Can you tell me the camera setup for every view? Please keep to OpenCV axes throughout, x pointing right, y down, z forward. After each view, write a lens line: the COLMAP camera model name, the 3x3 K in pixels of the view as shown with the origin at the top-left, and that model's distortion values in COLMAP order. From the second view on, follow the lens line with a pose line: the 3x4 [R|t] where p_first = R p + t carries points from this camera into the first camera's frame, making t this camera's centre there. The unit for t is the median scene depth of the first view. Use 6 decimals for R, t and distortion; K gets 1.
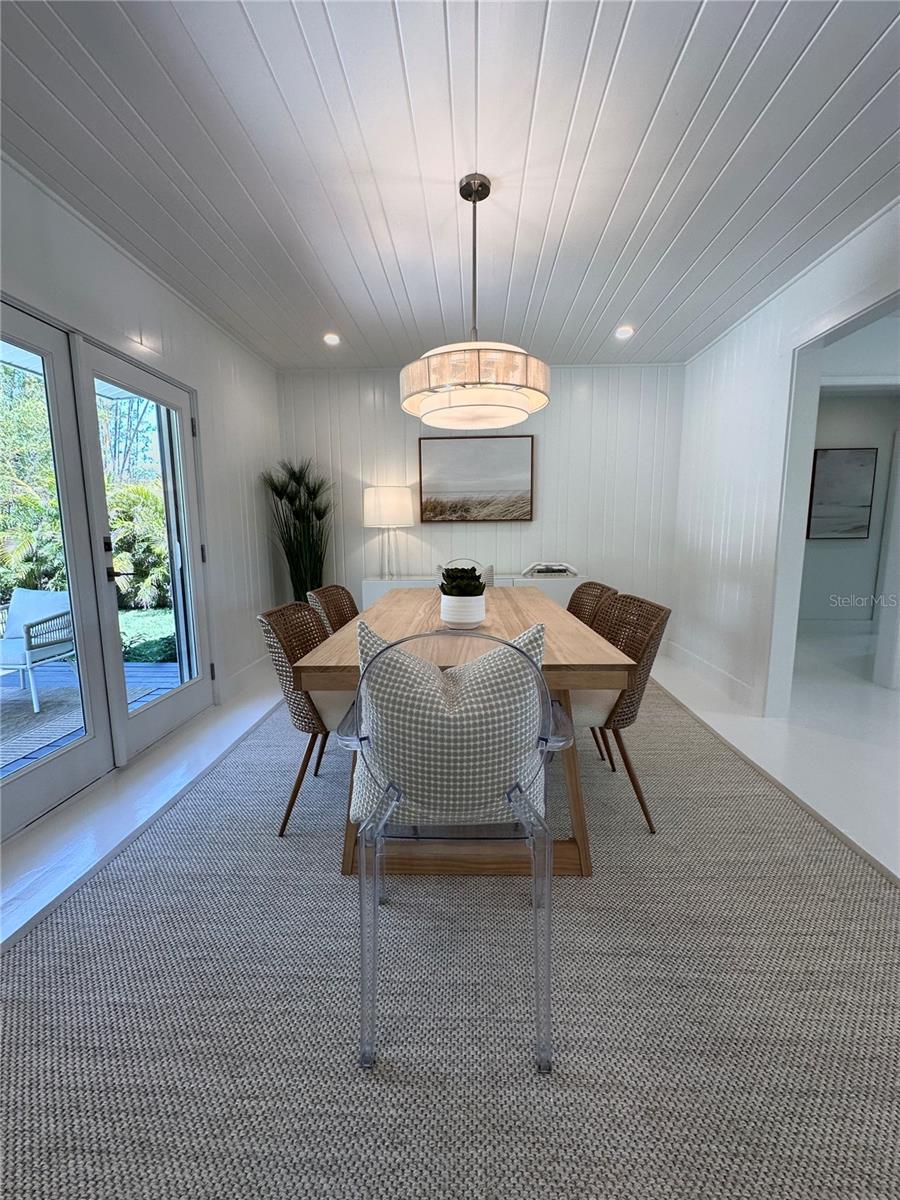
lens RADIAL K [[476.7, 0, 450.0], [0, 476.7, 600.0], [0, 0, 1]] dist [0.000581, 0.000070]
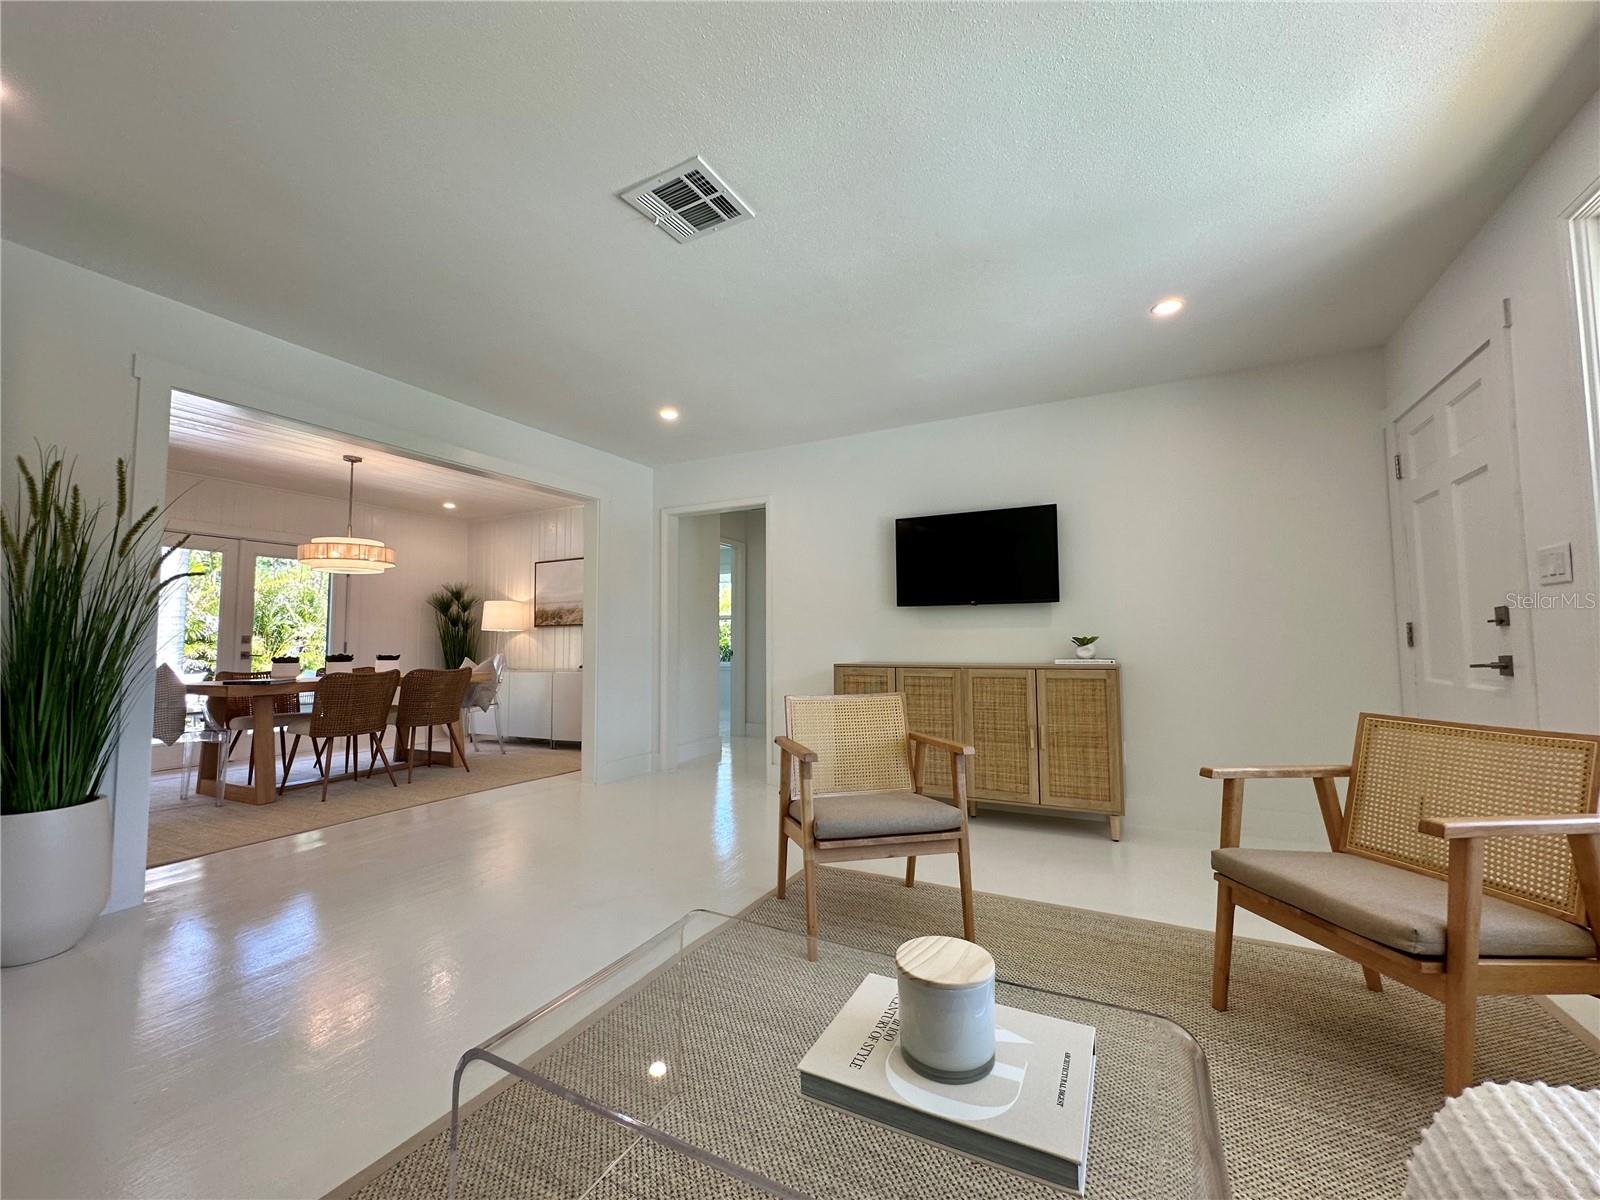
lens RADIAL K [[635.6, 0, 800.0], [0, 635.6, 600.0], [0, 0, 1]] dist [0.000581, 0.000070]
pose [[0.908412, -0.027835, -0.417149, 1.288616], [-0.056974, 0.980231, -0.189479, 0.044952], [0.414177, 0.195891, 0.888867, -0.213217]]
